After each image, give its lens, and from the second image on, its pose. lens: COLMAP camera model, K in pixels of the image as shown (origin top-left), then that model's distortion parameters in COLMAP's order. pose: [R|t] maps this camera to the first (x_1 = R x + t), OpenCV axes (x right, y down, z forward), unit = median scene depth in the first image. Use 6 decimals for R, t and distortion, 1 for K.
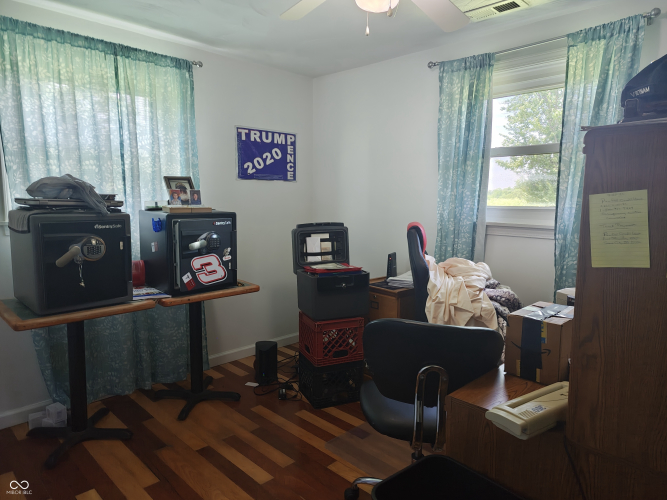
lens RADIAL K [[453.6, 0, 326.9], [0, 453.6, 263.4], [0, 0, 1]] dist [0.041997, -0.023669]
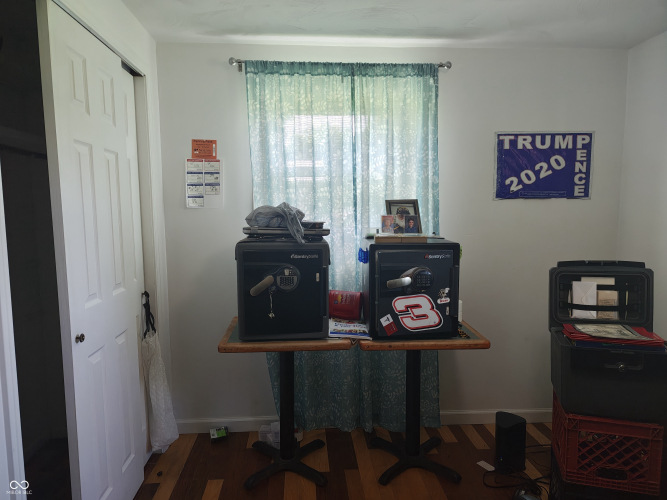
lens RADIAL K [[453.6, 0, 326.9], [0, 453.6, 263.4], [0, 0, 1]] dist [0.041997, -0.023669]
pose [[0.754938, 0.060542, -0.652996, 0.133323], [-0.085820, 0.996287, -0.006847, -0.051452], [0.650157, 0.061209, 0.757331, 0.258165]]
